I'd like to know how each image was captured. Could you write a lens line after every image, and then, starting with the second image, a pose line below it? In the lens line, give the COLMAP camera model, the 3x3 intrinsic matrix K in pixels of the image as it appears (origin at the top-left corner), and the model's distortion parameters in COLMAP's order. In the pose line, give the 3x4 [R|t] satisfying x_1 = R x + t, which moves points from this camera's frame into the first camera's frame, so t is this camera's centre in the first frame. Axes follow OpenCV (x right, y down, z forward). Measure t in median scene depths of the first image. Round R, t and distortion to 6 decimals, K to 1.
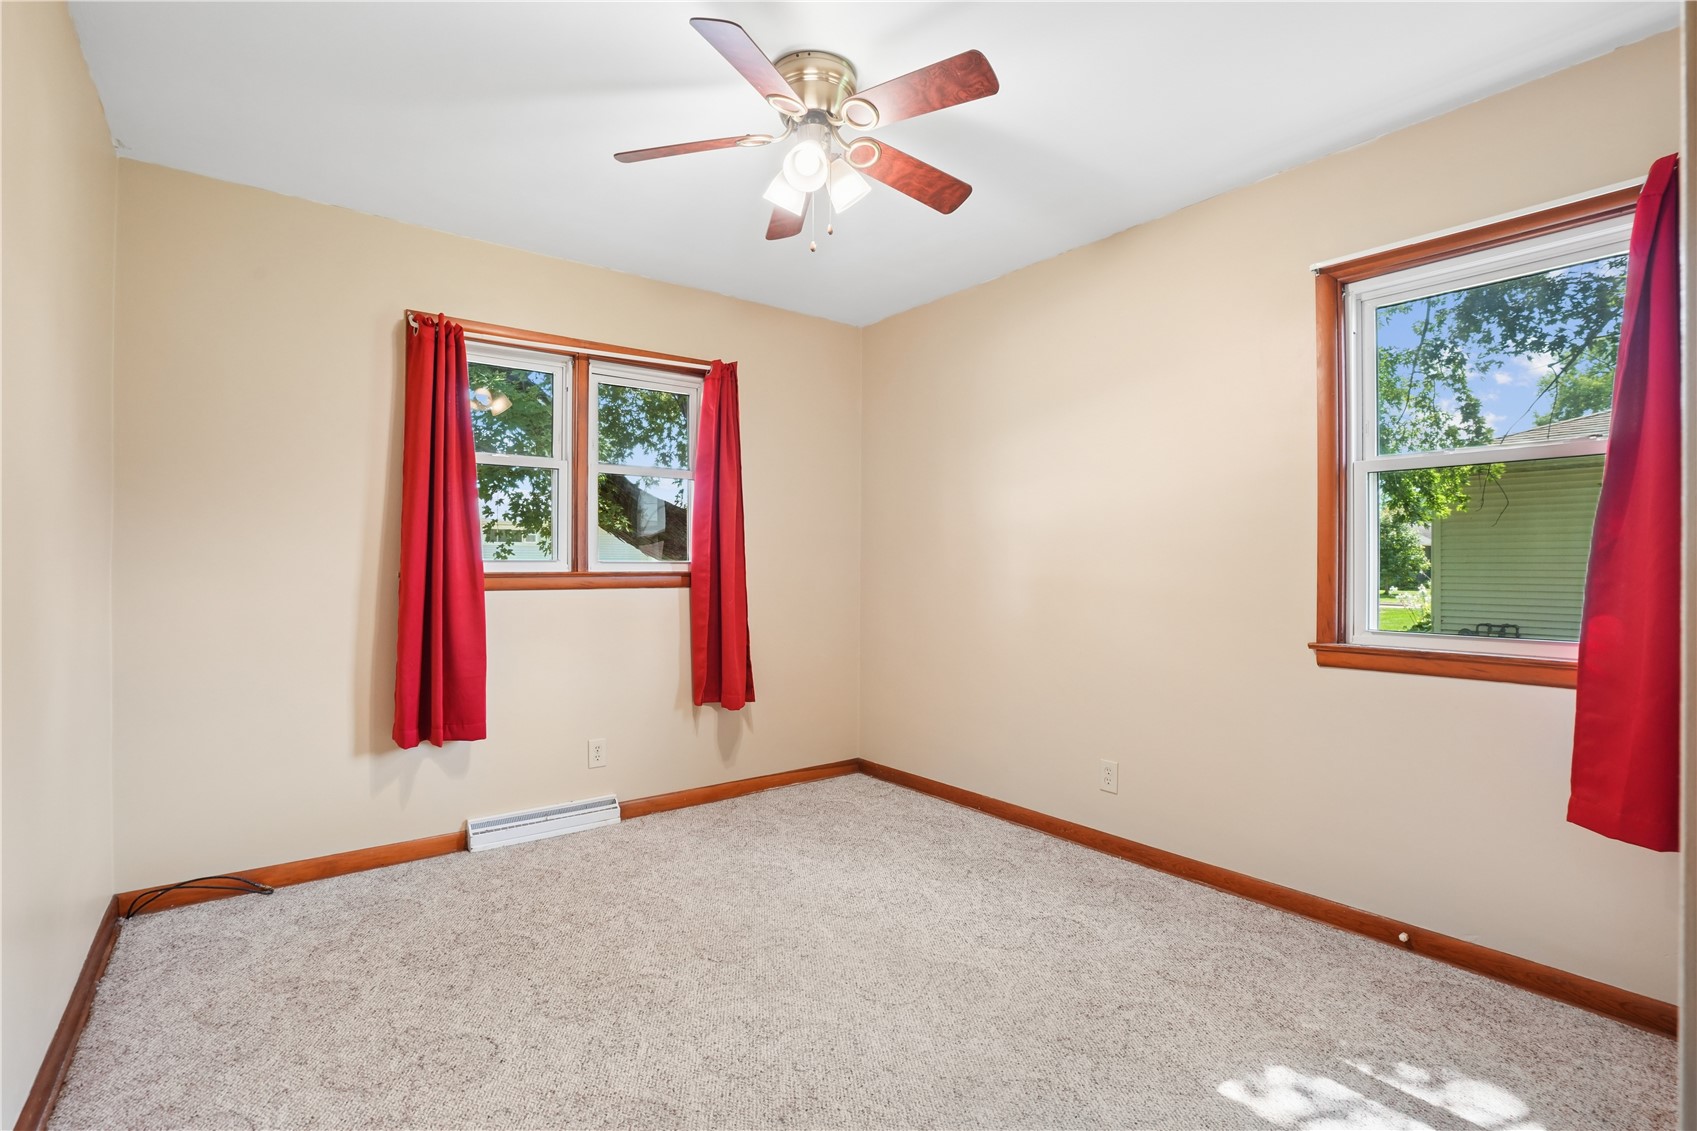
lens RADIAL K [[794.1, 0, 850.8], [0, 794.1, 578.1], [0, 0, 1]] dist [-0.048436, 0.018384]
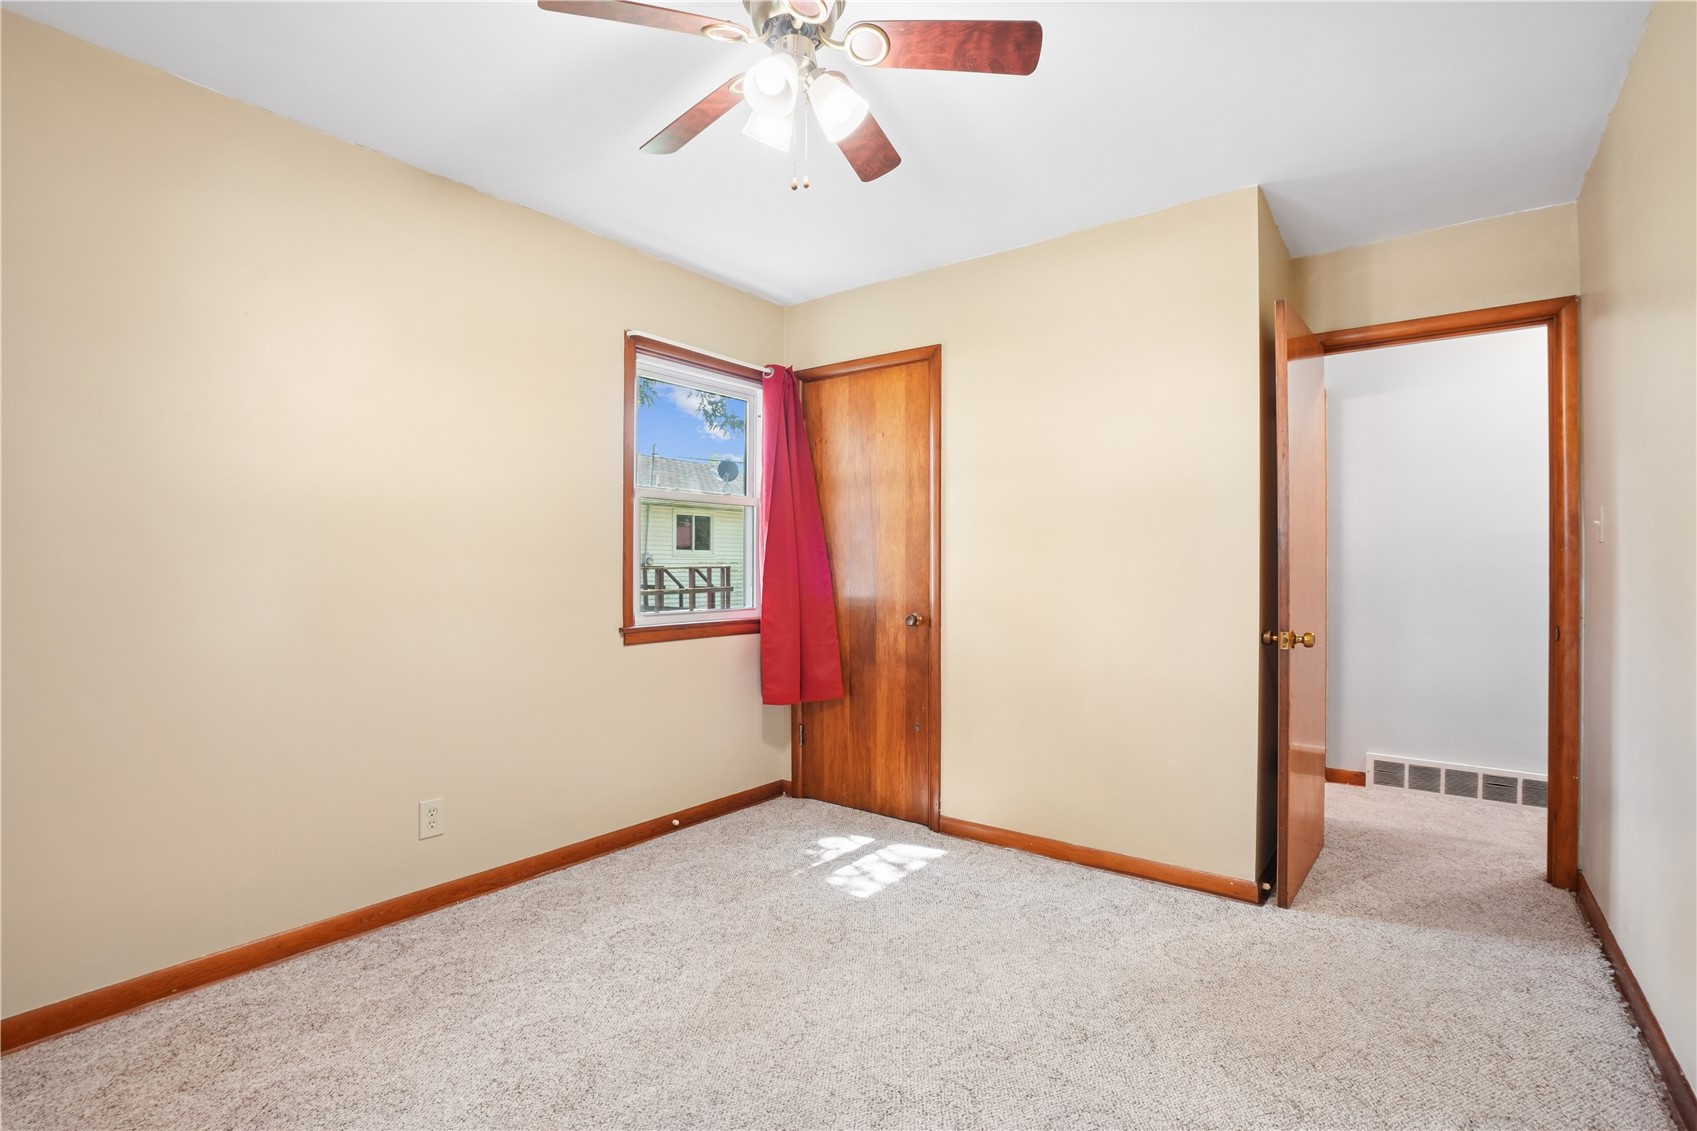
lens RADIAL K [[794.1, 0, 850.8], [0, 794.1, 578.1], [0, 0, 1]] dist [-0.048436, 0.018384]
pose [[-0.264870, -0.018922, 0.964098, -0.726215], [0.006650, 0.999748, 0.021449, -0.021636], [-0.964261, 0.012092, -0.264678, 0.982333]]
